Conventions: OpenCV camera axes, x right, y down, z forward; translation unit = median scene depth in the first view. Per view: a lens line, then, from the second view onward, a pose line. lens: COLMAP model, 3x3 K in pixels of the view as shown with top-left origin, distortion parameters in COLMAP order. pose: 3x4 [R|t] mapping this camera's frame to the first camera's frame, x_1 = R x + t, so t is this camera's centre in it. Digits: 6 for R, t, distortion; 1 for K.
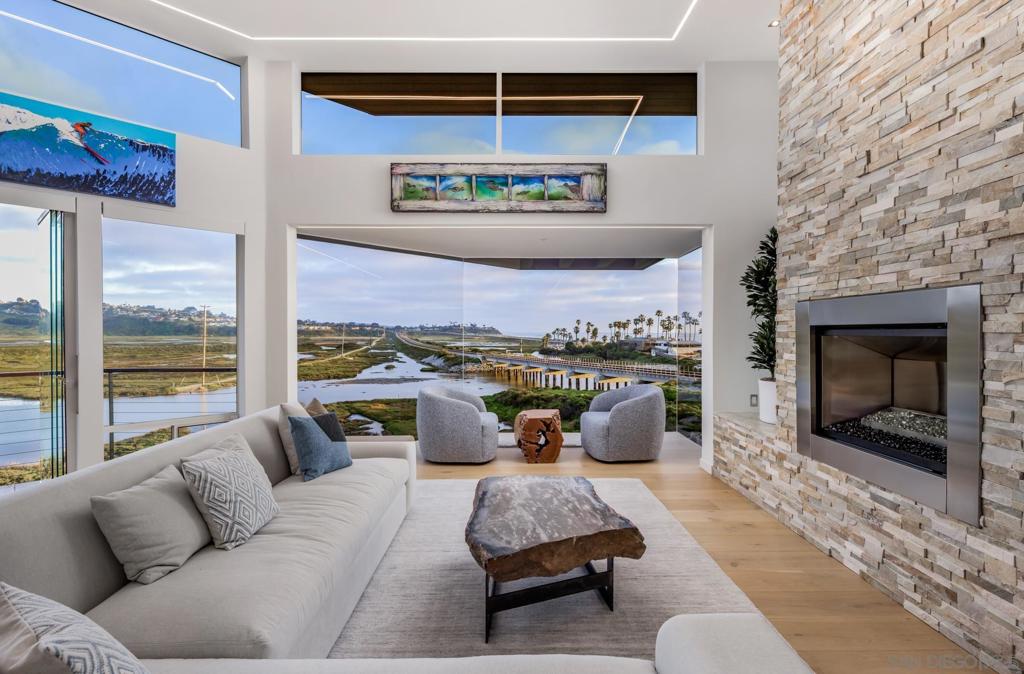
lens RADIAL K [[495.9, 0, 513.6], [0, 495.9, 338.0], [0, 0, 1]] dist [0.005649, -0.000205]
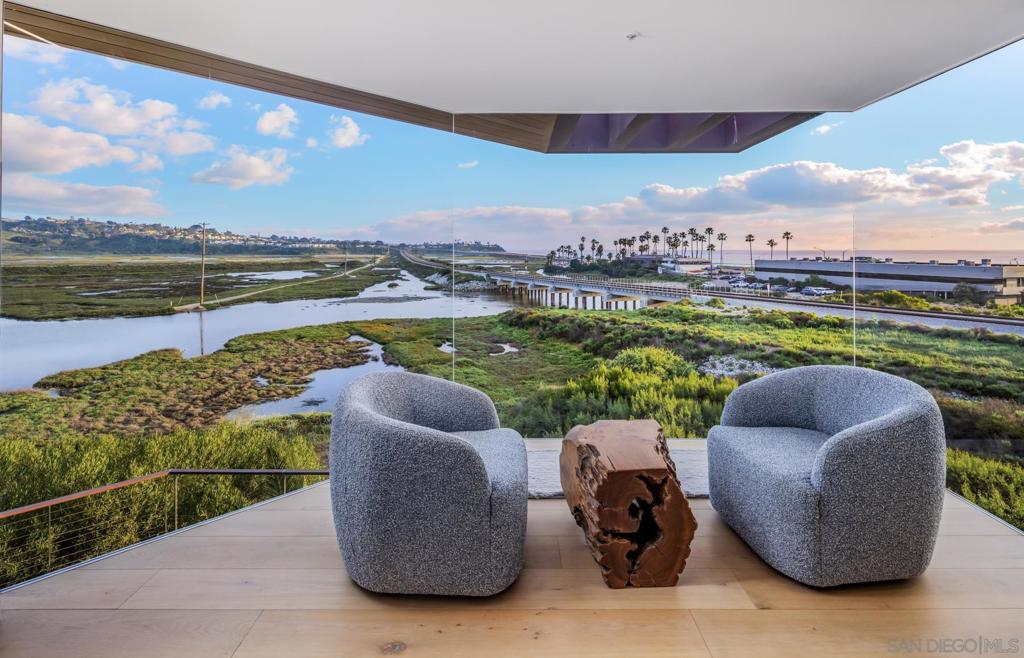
lens RADIAL K [[492.5, 0, 514.8], [0, 492.5, 248.9], [0, 0, 1]] dist [0.010529, -0.001233]
pose [[0.999983, -0.001876, -0.005447, -0.044504], [0.001804, 0.999911, -0.013195, -0.008485], [0.005472, 0.013184, 0.999898, 0.653088]]
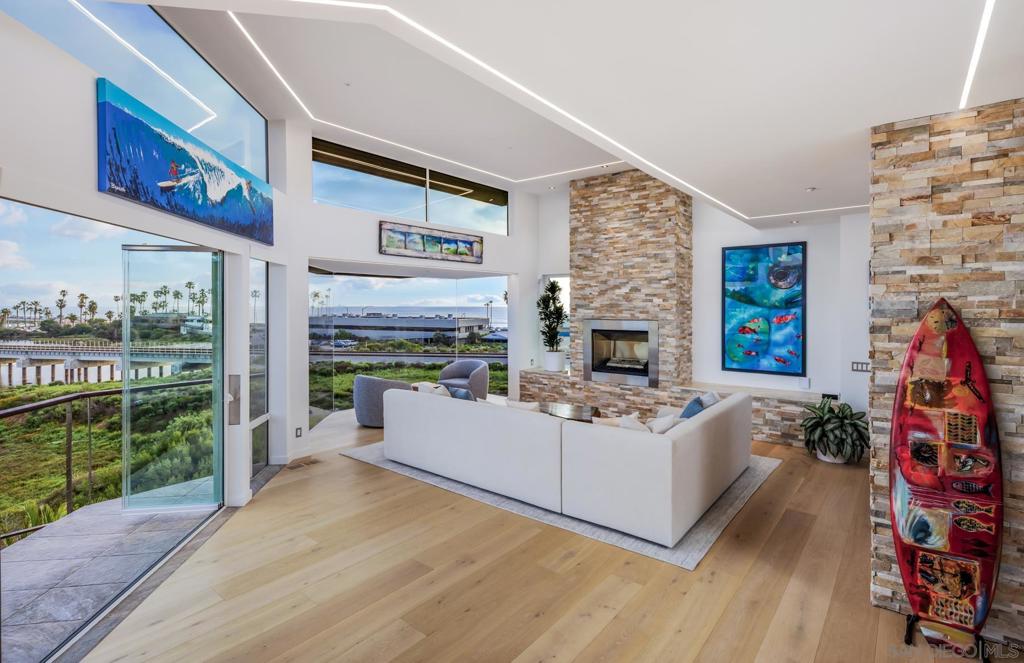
lens RADIAL K [[496.0, 0, 514.0], [0, 496.0, 304.7], [0, 0, 1]] dist [0.009280, -0.002804]
pose [[0.631768, 0.000051, 0.775158, -1.057481], [0.009993, 0.999916, -0.008210, -0.086666], [-0.775093, 0.012933, 0.631714, -0.198478]]
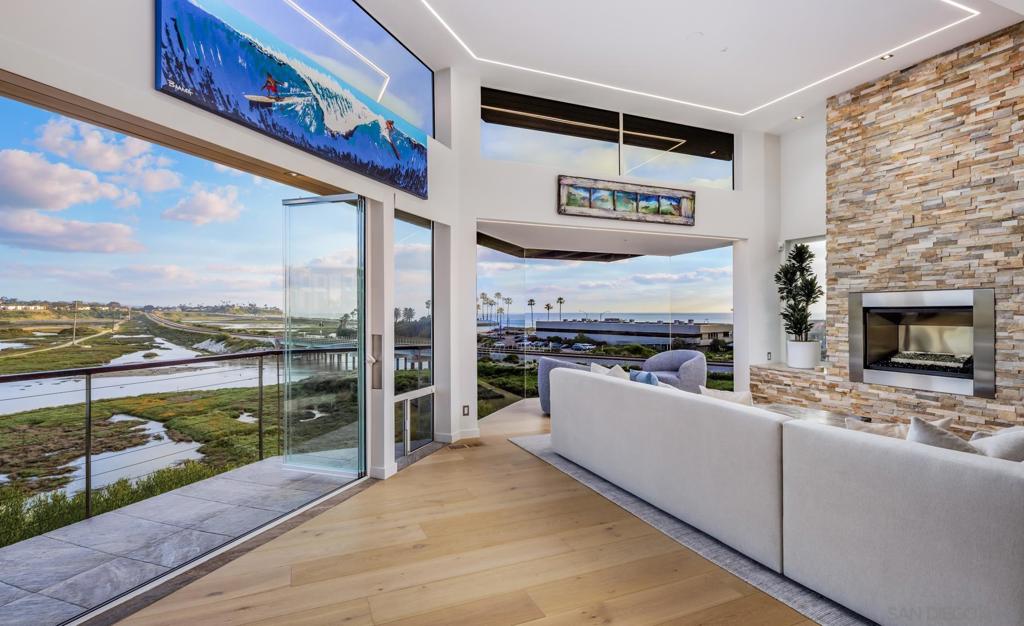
lens RADIAL K [[495.4, 0, 510.0], [0, 495.4, 313.8], [0, 0, 1]] dist [0.009760, -0.004231]
pose [[0.918822, -0.003935, 0.394652, -0.799277], [0.007536, 0.999943, -0.007575, 0.001714], [-0.394599, 0.009934, 0.918800, -0.076960]]
